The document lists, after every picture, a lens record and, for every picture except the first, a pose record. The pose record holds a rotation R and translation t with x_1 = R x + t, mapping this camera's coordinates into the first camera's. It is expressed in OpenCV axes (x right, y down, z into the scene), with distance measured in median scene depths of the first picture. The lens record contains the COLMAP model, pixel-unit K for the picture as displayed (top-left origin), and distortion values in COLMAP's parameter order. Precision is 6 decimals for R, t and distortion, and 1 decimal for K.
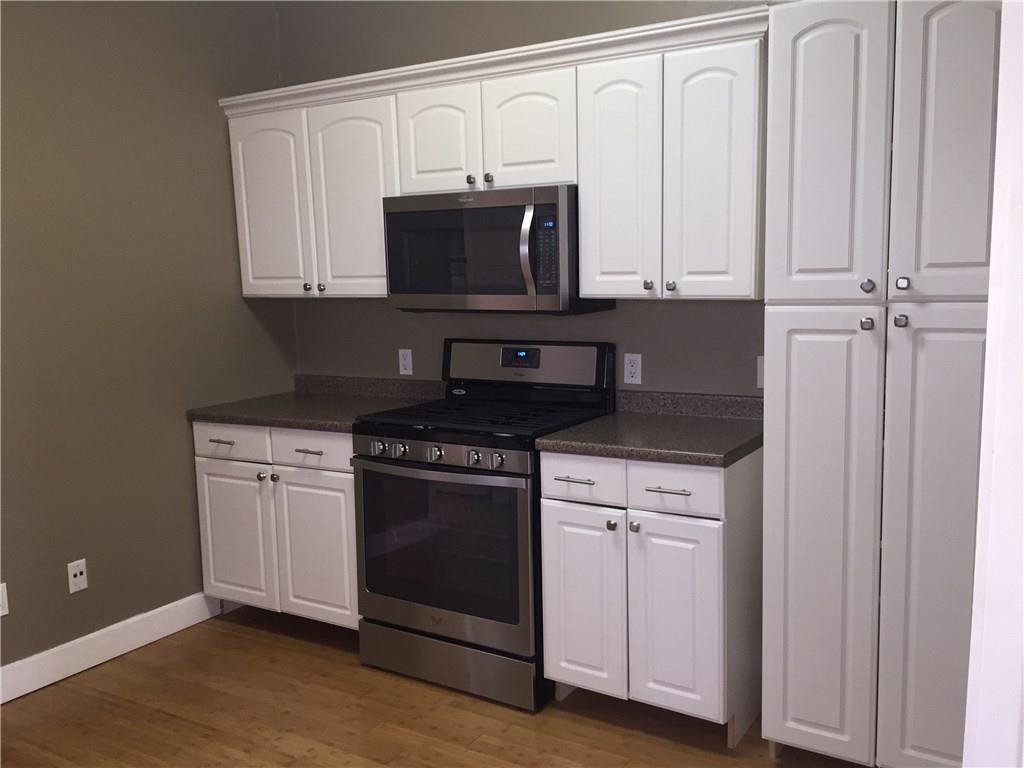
lens RADIAL K [[867.4, 0, 512.0], [0, 867.4, 384.0], [0, 0, 1]] dist [0.065671, -0.100273]
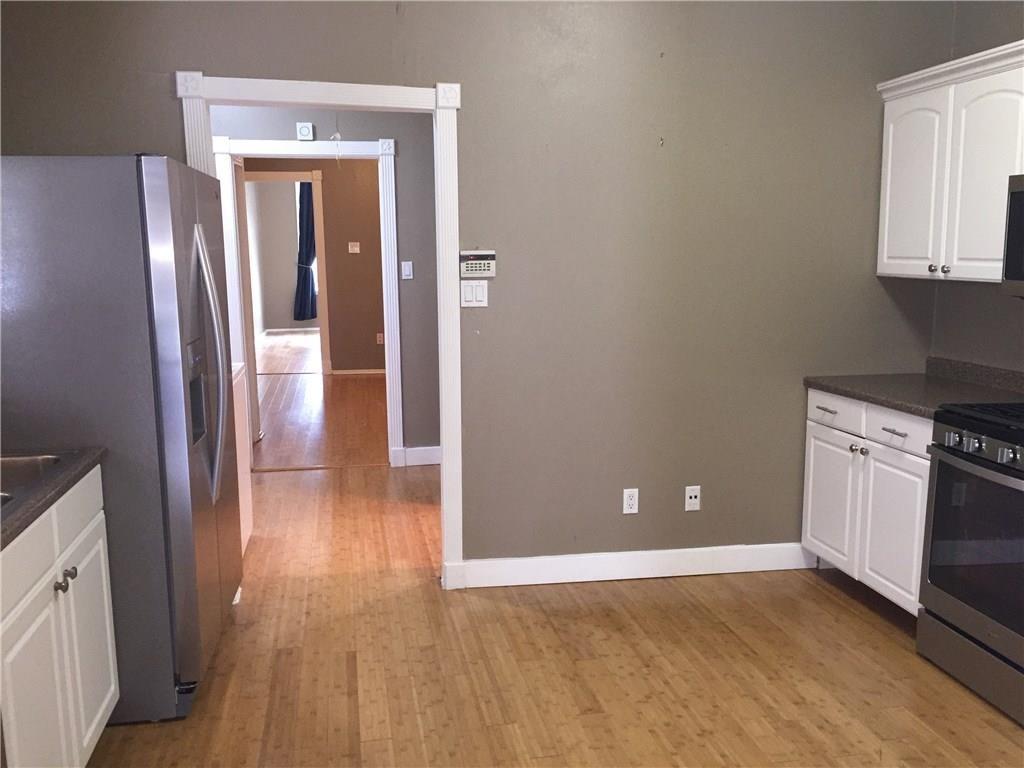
lens RADIAL K [[867.4, 0, 512.0], [0, 867.4, 384.0], [0, 0, 1]] dist [0.065671, -0.100273]
pose [[0.677704, 0.135455, -0.722751, 0.187448], [-0.109264, 0.990526, 0.083187, -0.013152], [0.727172, 0.022595, 0.686084, -0.022999]]
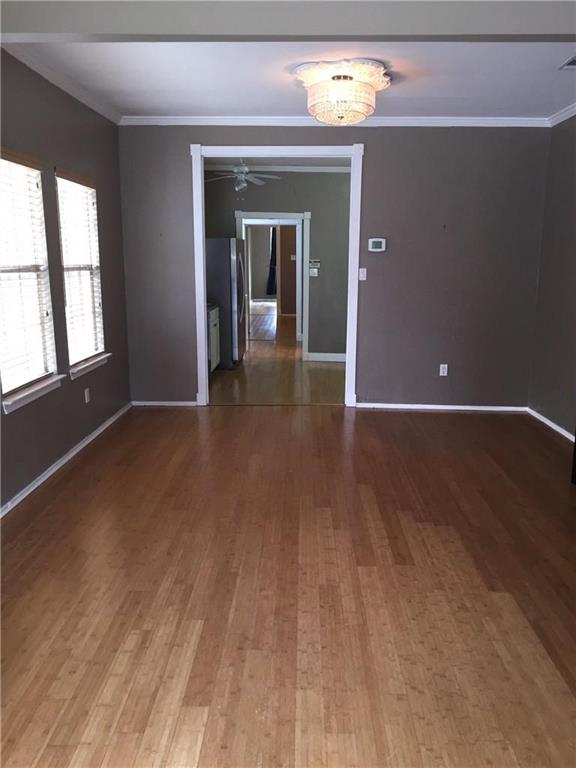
lens RADIAL K [[650.5, 0, 288.0], [0, 650.5, 384.0], [0, 0, 1]] dist [0.065671, -0.100273]
pose [[0.501101, 0.181223, -0.846201, 1.440345], [-0.132885, 0.982344, 0.131688, 0.067329], [0.855125, 0.046459, 0.516335, -0.668266]]
